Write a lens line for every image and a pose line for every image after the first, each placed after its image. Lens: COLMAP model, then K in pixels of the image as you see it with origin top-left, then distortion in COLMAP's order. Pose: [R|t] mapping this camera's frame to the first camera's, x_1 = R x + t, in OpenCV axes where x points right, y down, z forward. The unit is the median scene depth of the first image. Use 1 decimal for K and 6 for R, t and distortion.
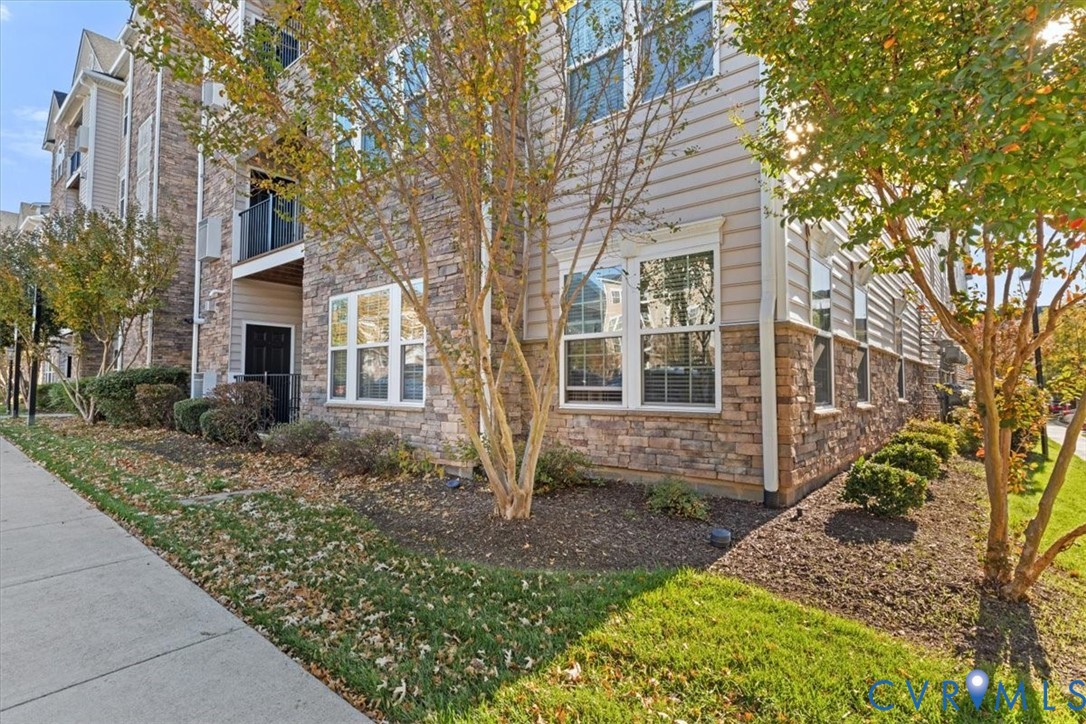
lens RADIAL K [[532.9, 0, 543.0], [0, 532.9, 362.0], [0, 0, 1]] dist [-0.001362, -0.000034]
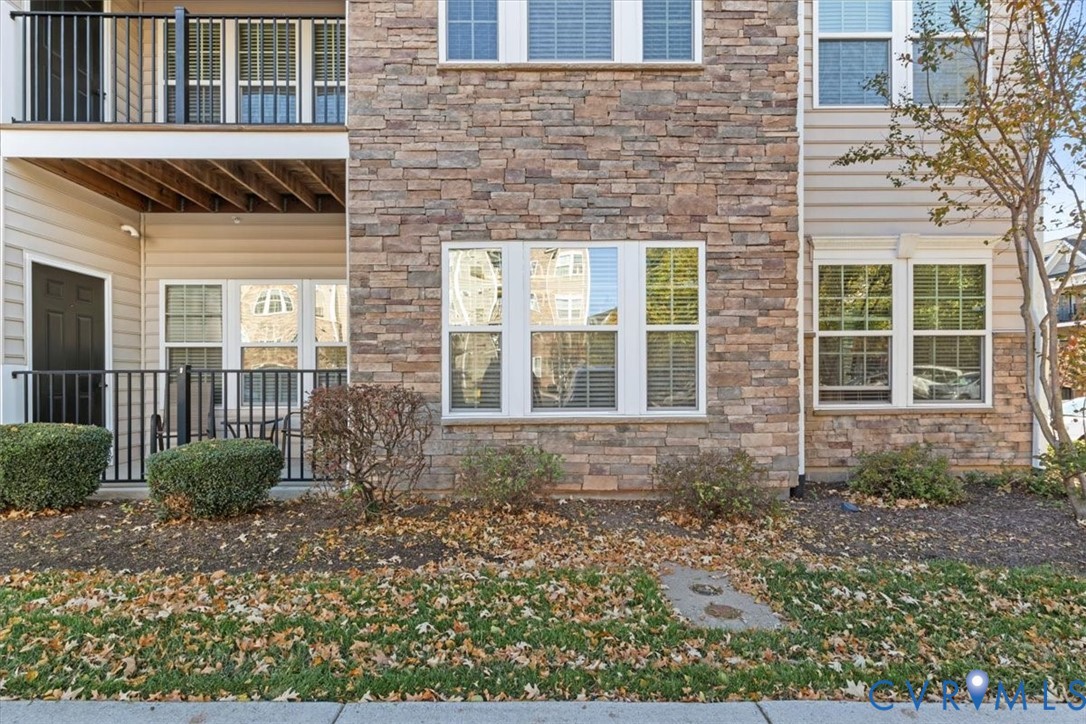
lens RADIAL K [[542.6, 0, 540.5], [0, 542.6, 382.3], [0, 0, 1]] dist [0.000190, -0.000032]
pose [[0.754517, -0.008427, 0.656226, -0.971948], [-0.020536, 0.999125, 0.036442, 0.014955], [-0.655959, -0.040973, 0.753684, 0.627074]]
